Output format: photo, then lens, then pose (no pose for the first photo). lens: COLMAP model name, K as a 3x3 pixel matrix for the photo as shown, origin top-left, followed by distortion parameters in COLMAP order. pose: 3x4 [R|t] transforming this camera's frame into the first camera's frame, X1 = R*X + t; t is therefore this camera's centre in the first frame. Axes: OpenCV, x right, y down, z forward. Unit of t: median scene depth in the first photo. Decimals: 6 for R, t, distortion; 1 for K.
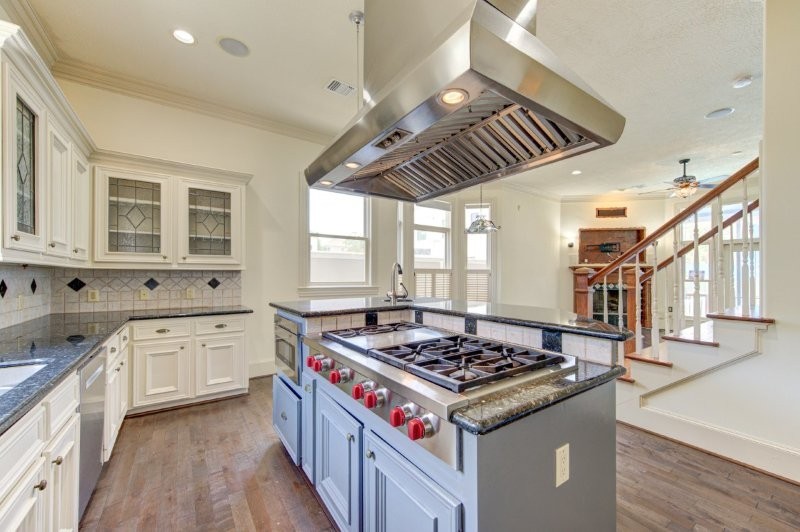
lens RADIAL K [[312.0, 0, 401.1], [0, 312.0, 269.9], [0, 0, 1]] dist [0.000630, 0.000069]
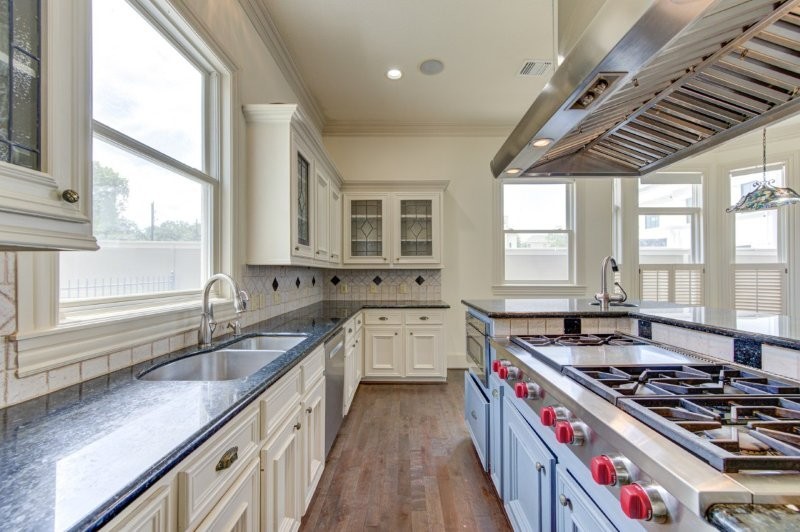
lens RADIAL K [[312.0, 0, 401.1], [0, 312.0, 269.9], [0, 0, 1]] dist [0.000630, 0.000069]
pose [[0.819451, -0.009479, -0.573071, 0.008969], [0.013251, 0.999909, 0.002408, 0.000958], [0.572996, -0.009567, 0.819502, 0.061176]]
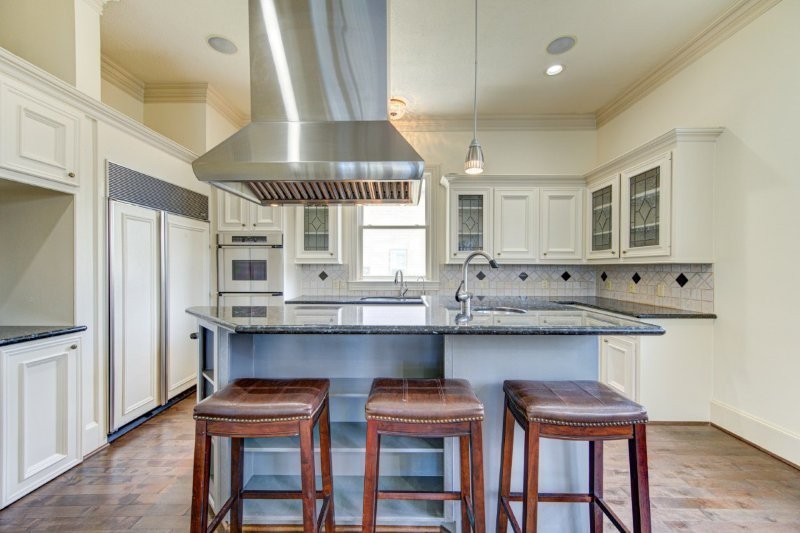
lens RADIAL K [[312.0, 0, 401.1], [0, 312.0, 270.4], [0, 0, 1]] dist [0.000630, 0.000069]
pose [[-0.571343, 0.003528, -0.820704, 1.488929], [0.007775, 0.999969, -0.001114, 0.044286], [0.820674, -0.007017, -0.571353, 2.846287]]
